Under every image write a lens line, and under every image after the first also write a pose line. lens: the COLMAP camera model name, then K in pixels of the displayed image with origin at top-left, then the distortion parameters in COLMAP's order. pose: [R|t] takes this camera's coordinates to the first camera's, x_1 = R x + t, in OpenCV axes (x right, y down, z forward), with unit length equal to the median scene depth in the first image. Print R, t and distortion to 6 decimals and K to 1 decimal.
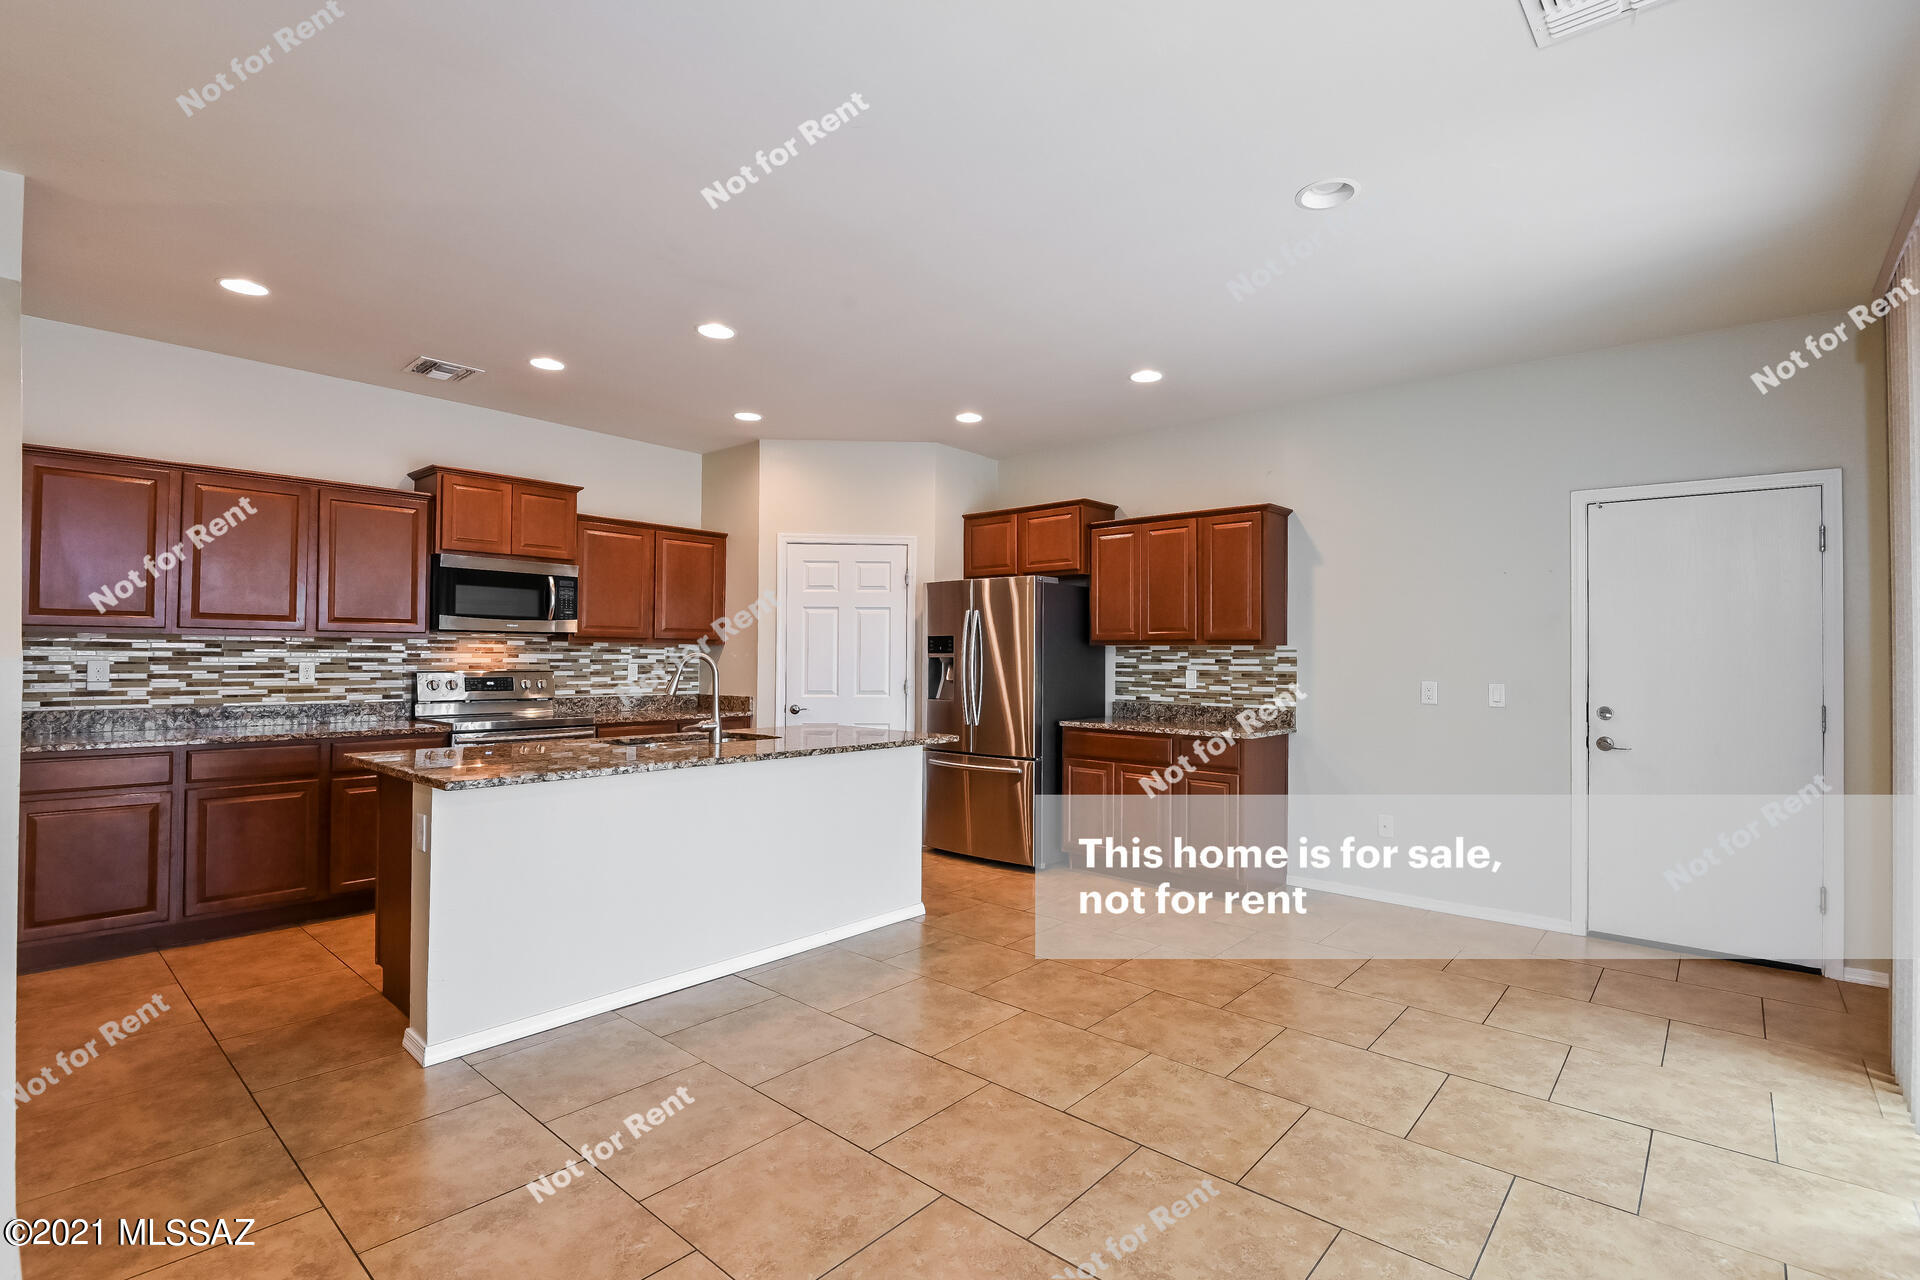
lens RADIAL K [[866.5, 0, 973.2], [0, 866.5, 638.2], [0, 0, 1]] dist [-0.019933, -0.001734]
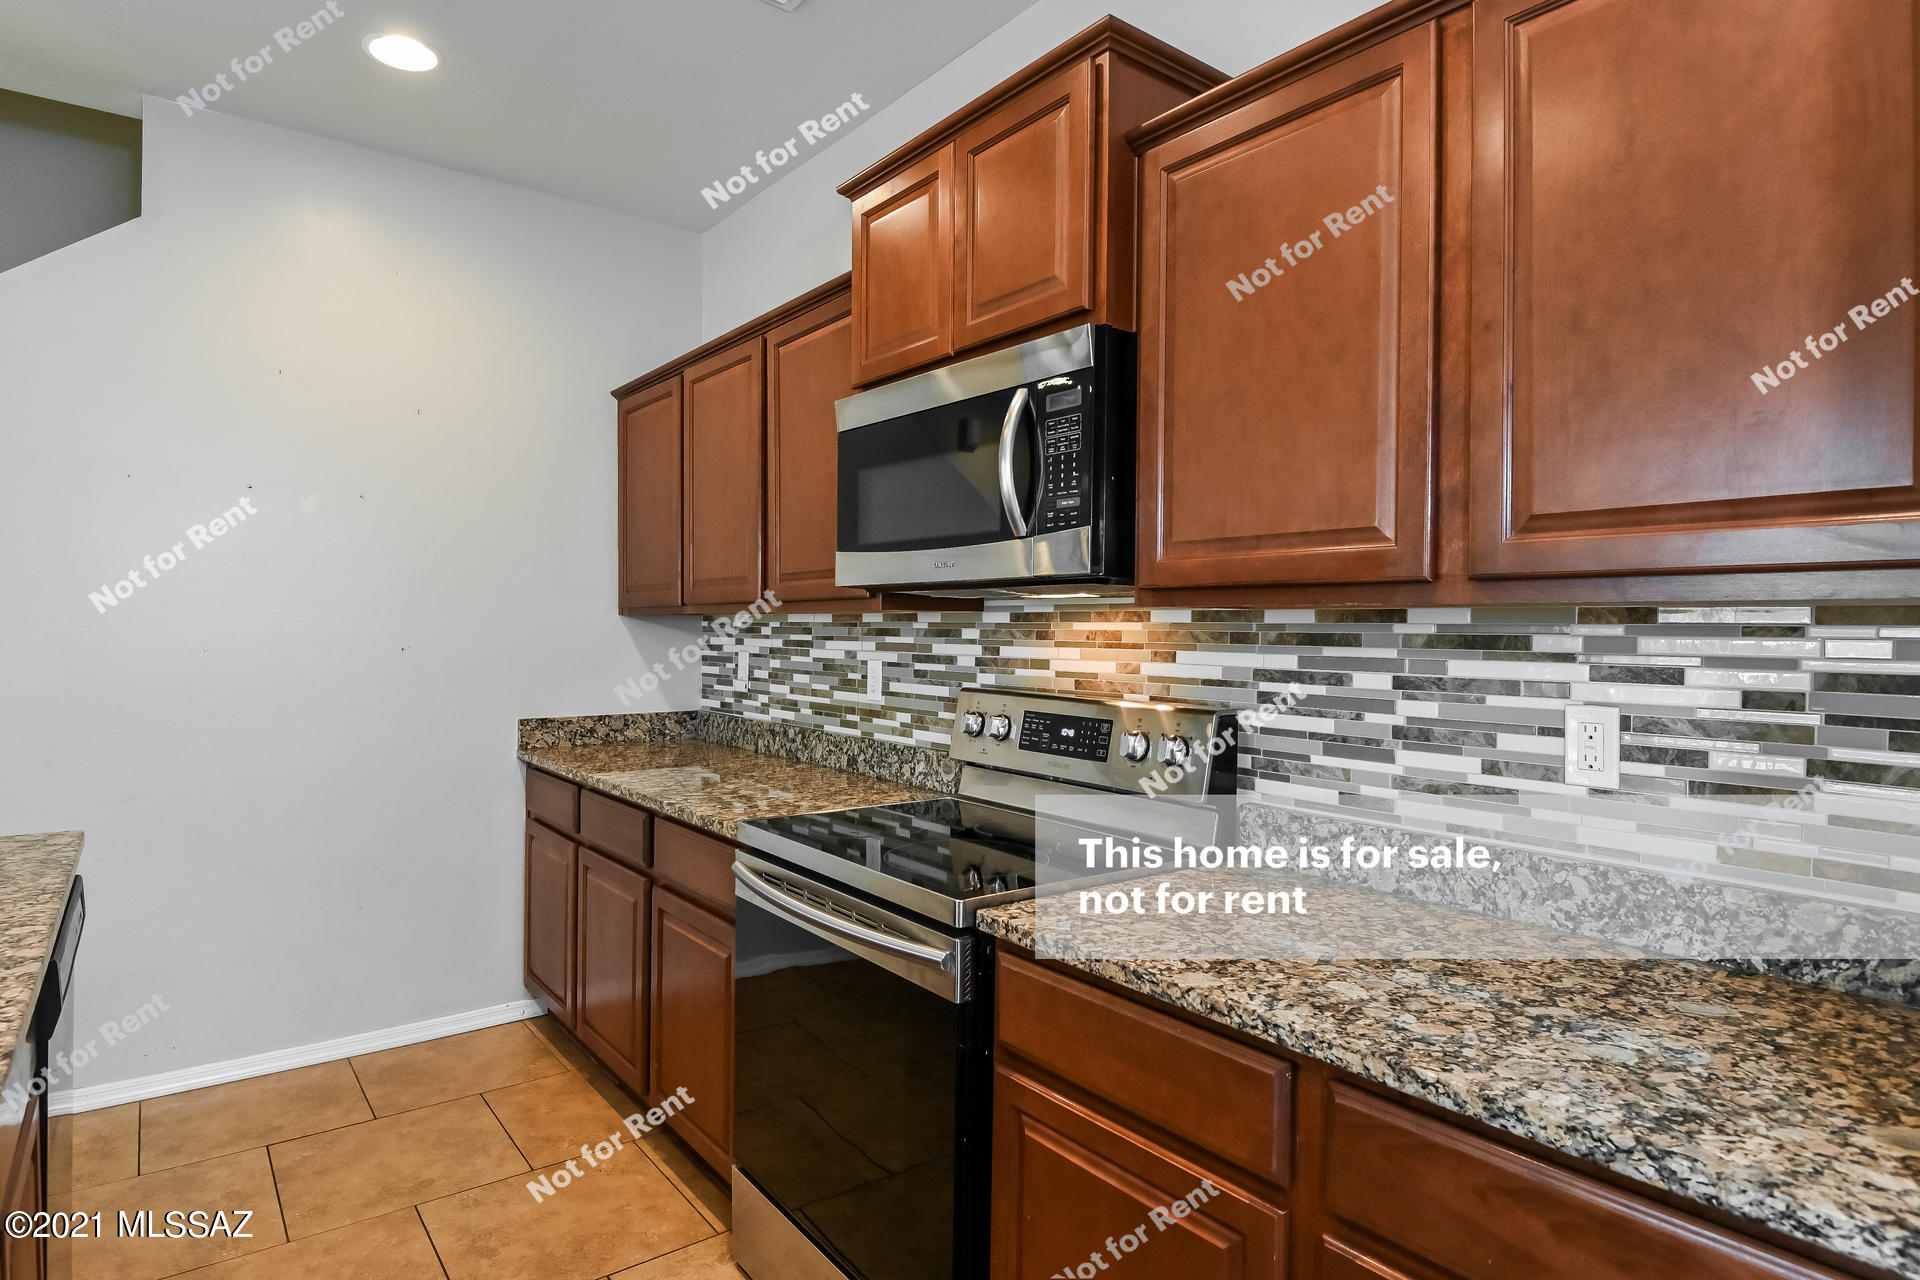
lens RADIAL K [[1040.8, 0, 979.8], [0, 1040.8, 620.7], [0, 0, 1]] dist [0.013801, -0.004560]
pose [[-0.194179, -0.018163, -0.980798, -0.139103], [0.008596, 0.999759, -0.020216, 0.014989], [0.980928, -0.012357, -0.193976, 1.046454]]
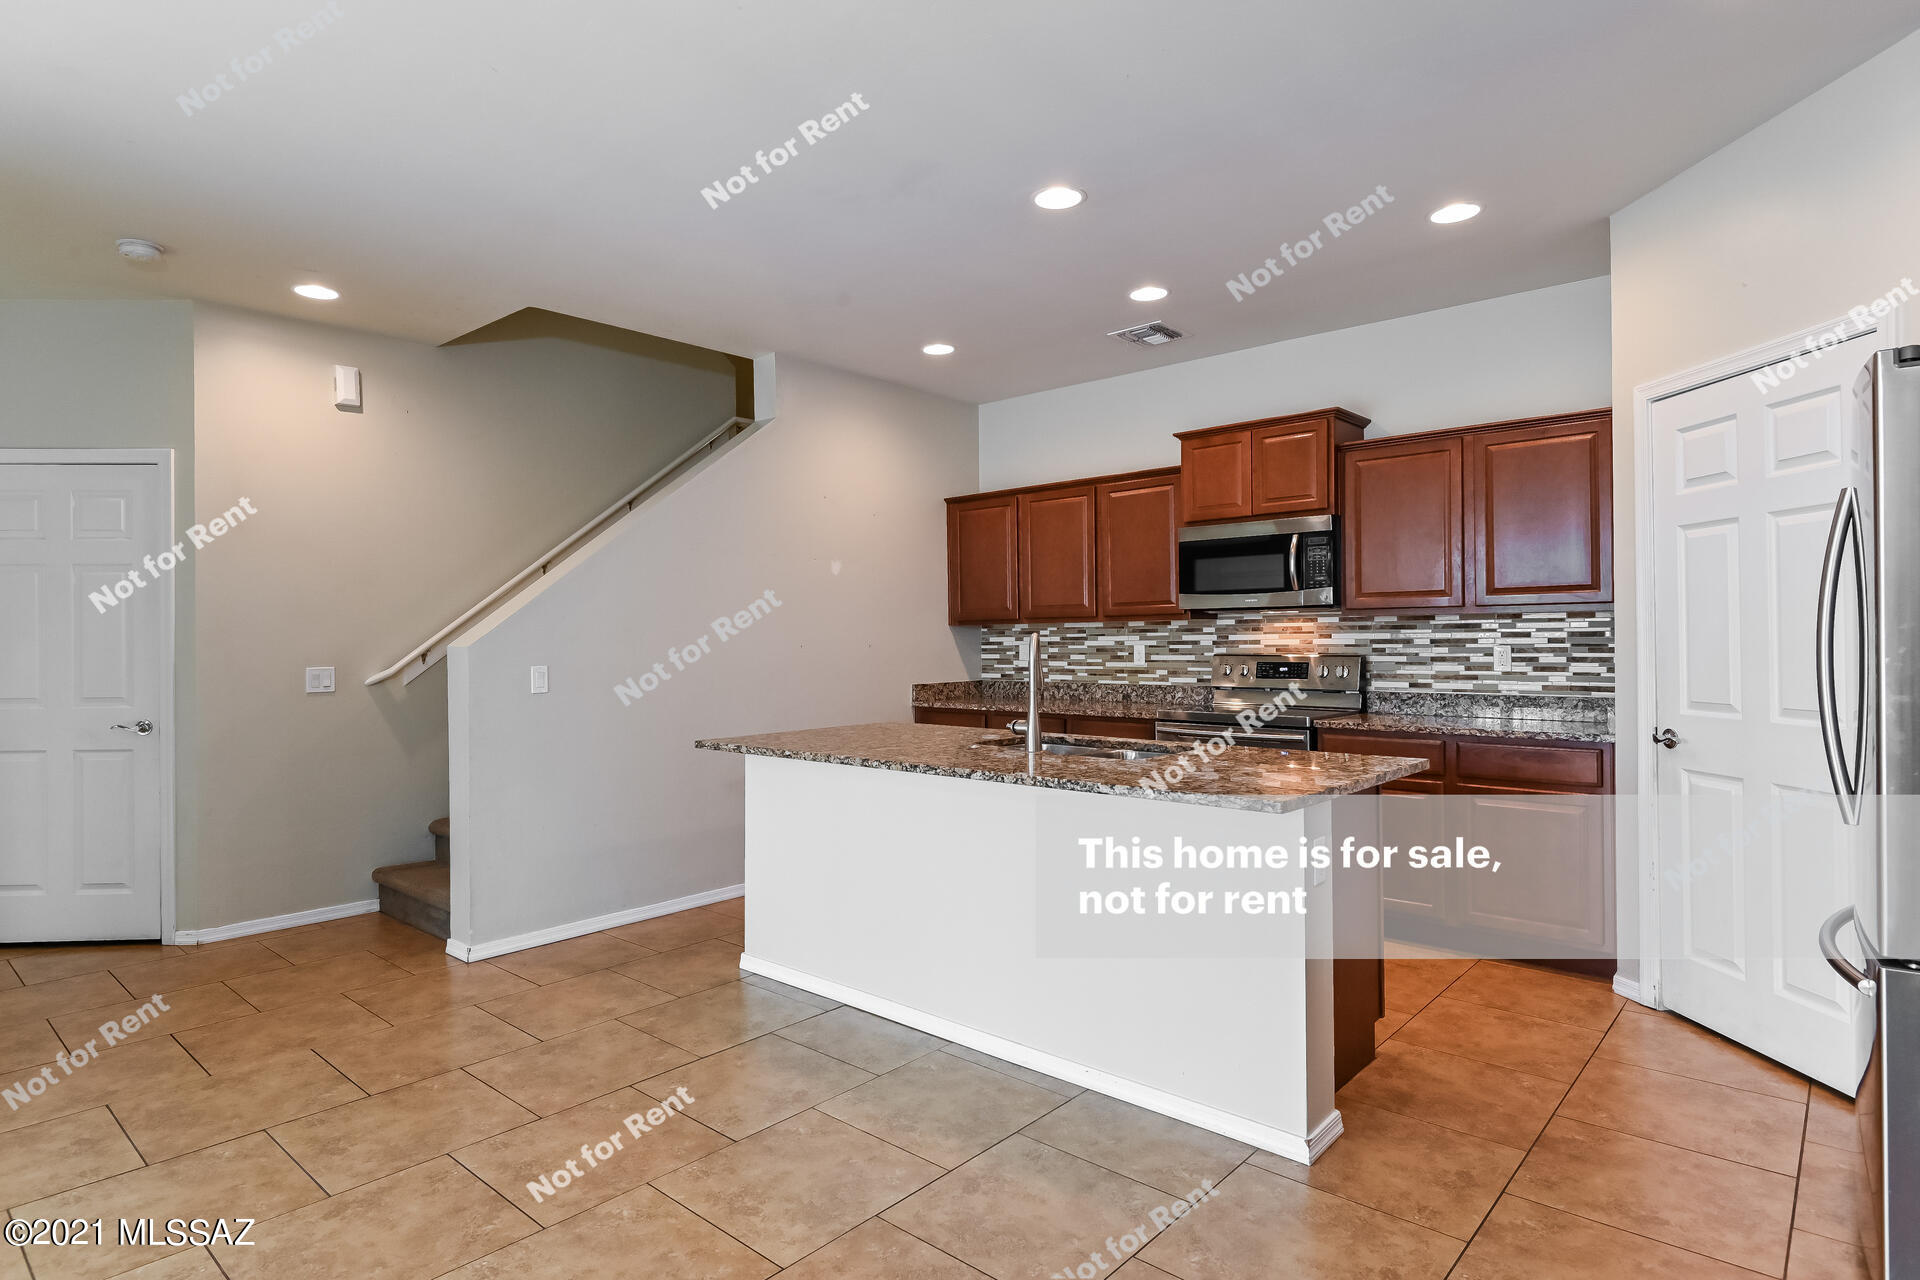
lens RADIAL K [[1040.8, 0, 950.3], [0, 1040.8, 633.0], [0, 0, 1]] dist [0.013801, -0.004560]
pose [[-0.025948, -0.014195, -0.999563, 0.455887], [0.031664, 0.999386, -0.015015, 0.021983], [0.999162, -0.032039, -0.025482, 0.703678]]
